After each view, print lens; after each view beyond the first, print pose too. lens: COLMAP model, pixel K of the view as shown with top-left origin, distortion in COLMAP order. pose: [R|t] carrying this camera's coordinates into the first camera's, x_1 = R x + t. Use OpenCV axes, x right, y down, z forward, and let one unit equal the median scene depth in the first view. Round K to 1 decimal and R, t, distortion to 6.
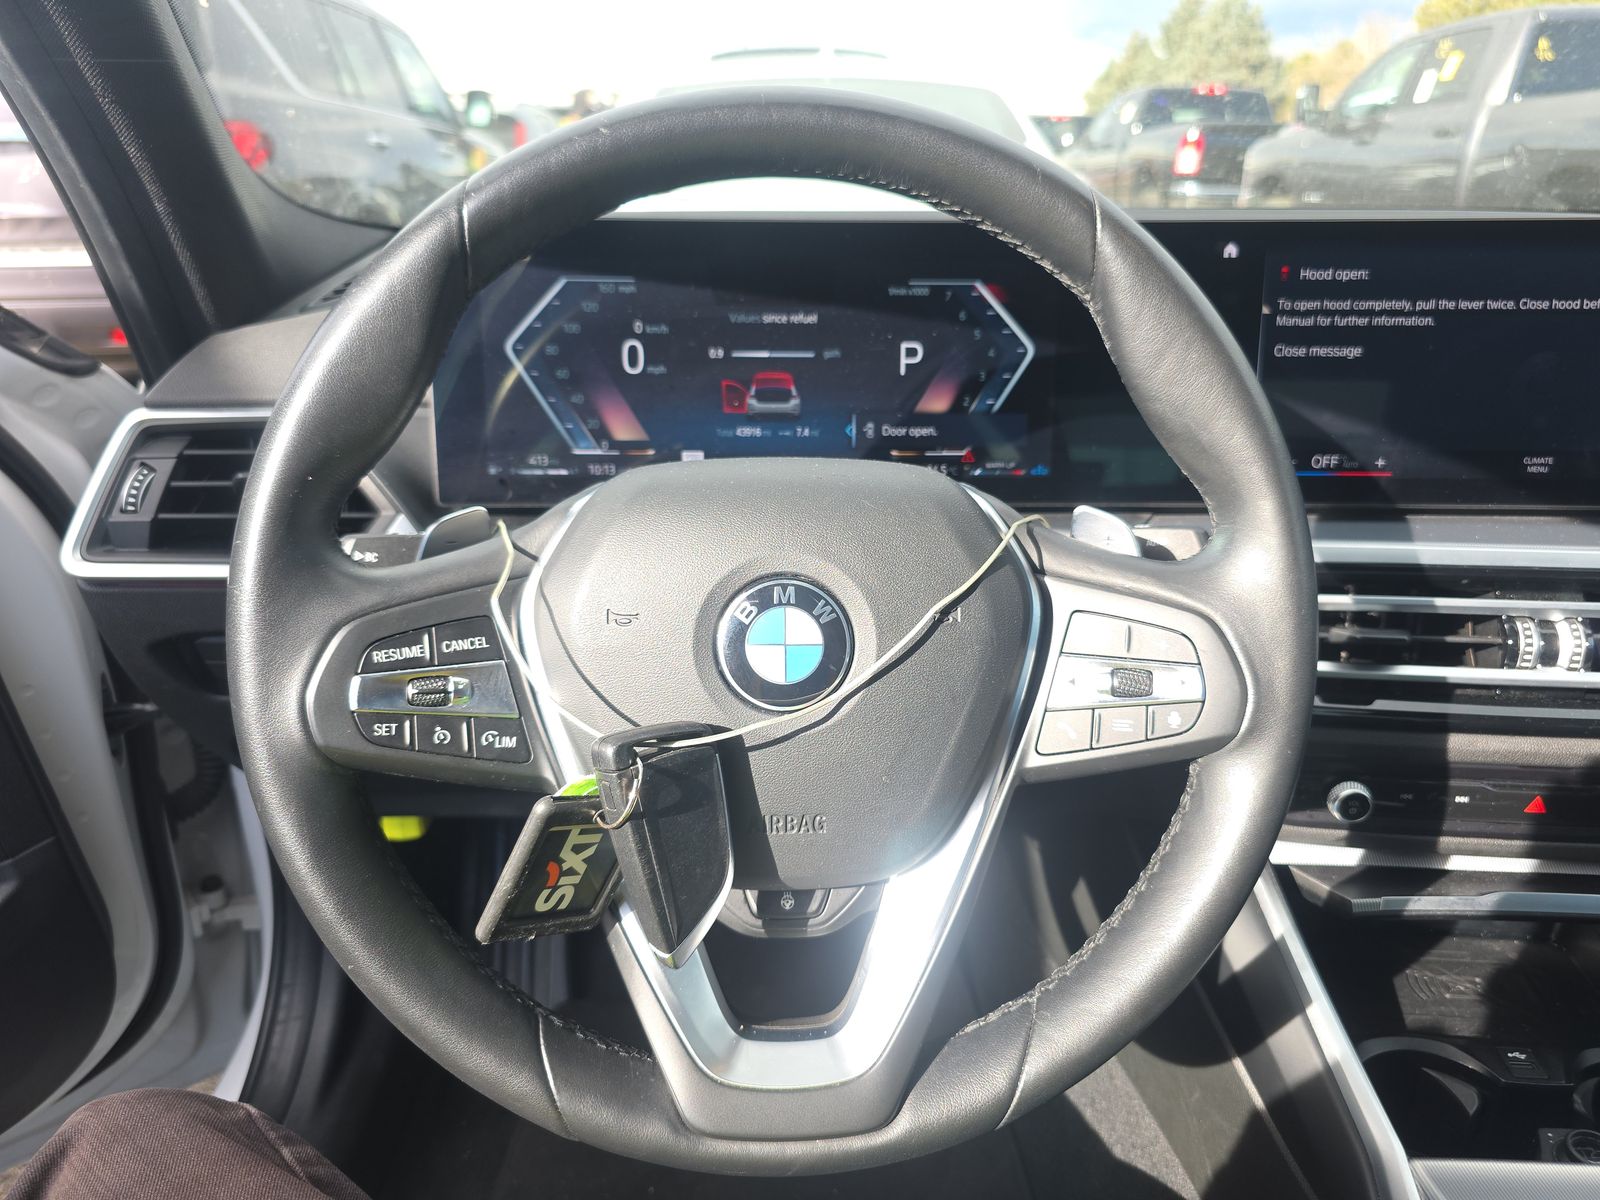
lens RADIAL K [[1081.6, 0, 800.0], [0, 1081.6, 600.0], [0, 0, 1]] dist [0.003550, -0.005154]
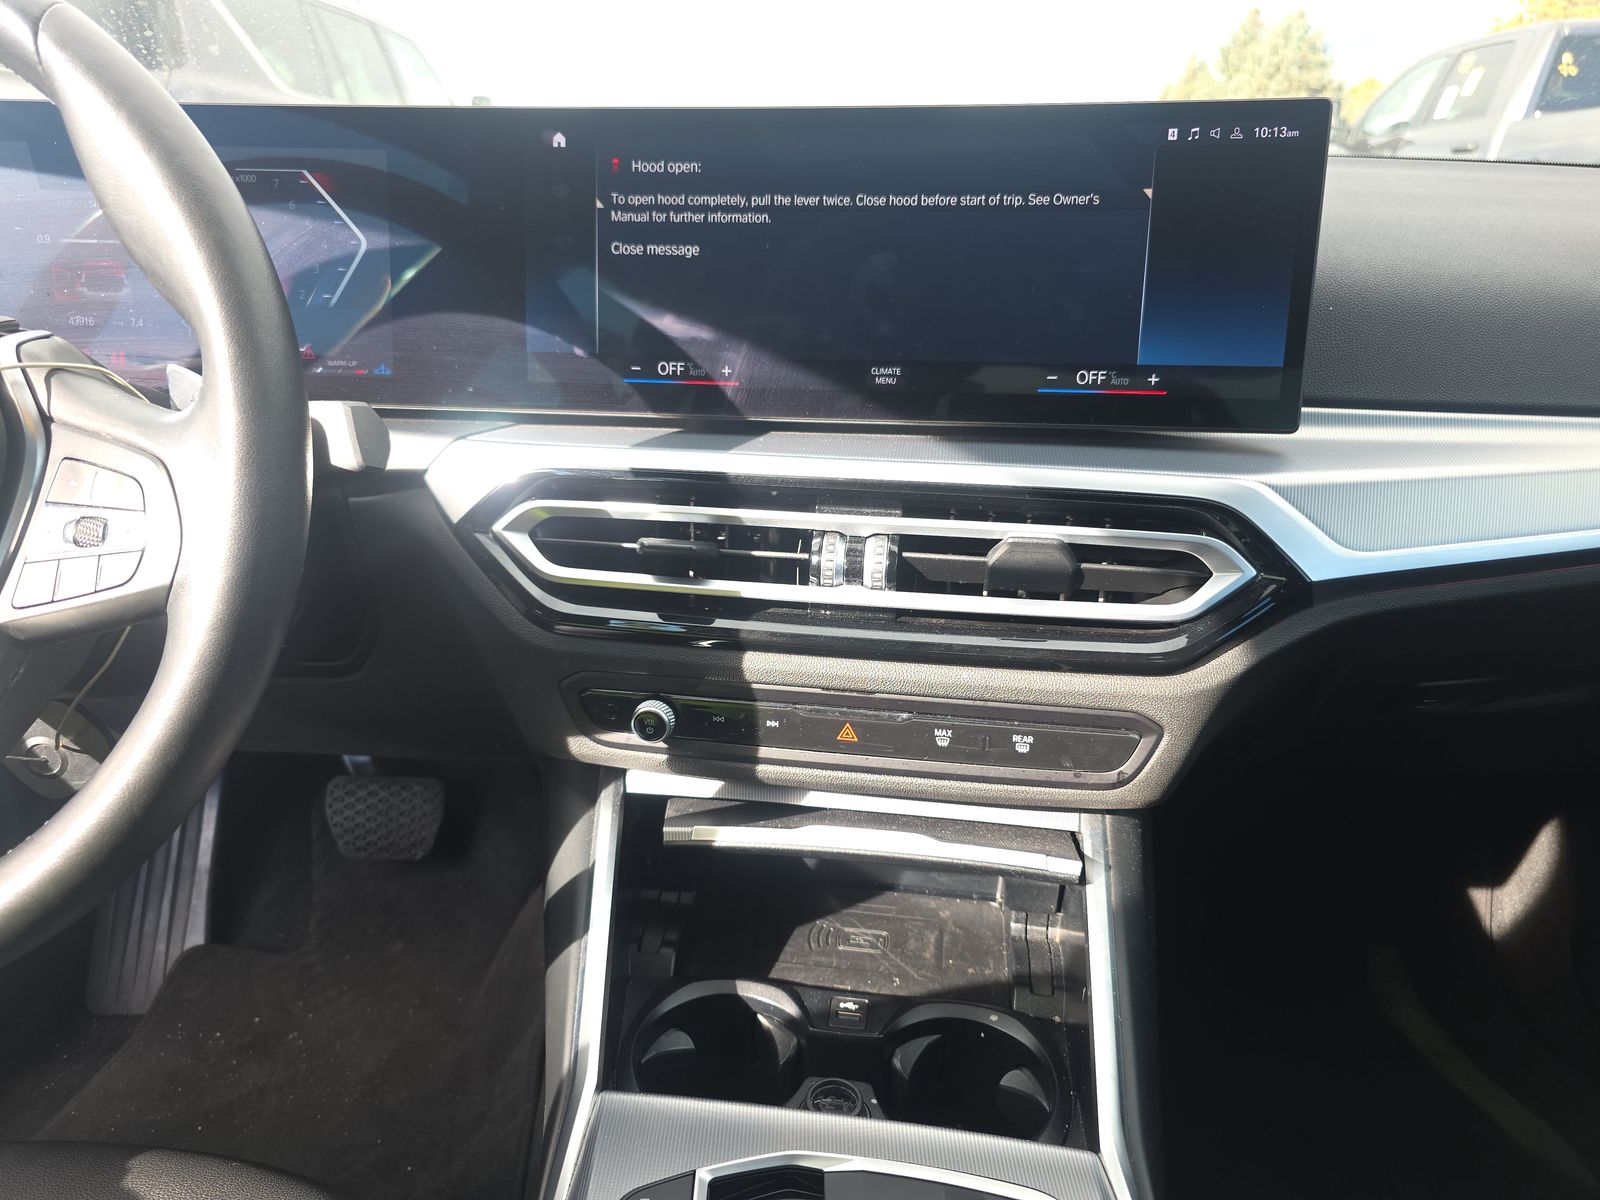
lens RADIAL K [[1053.8, 0, 798.5], [0, 1053.8, 610.8], [0, 0, 1]] dist [0.037615, -0.034527]
pose [[0.997161, 0.038921, -0.064465, 0.679303], [-0.039256, 0.999221, -0.003933, 0.086176], [0.064262, 0.006453, 0.997912, 0.083555]]
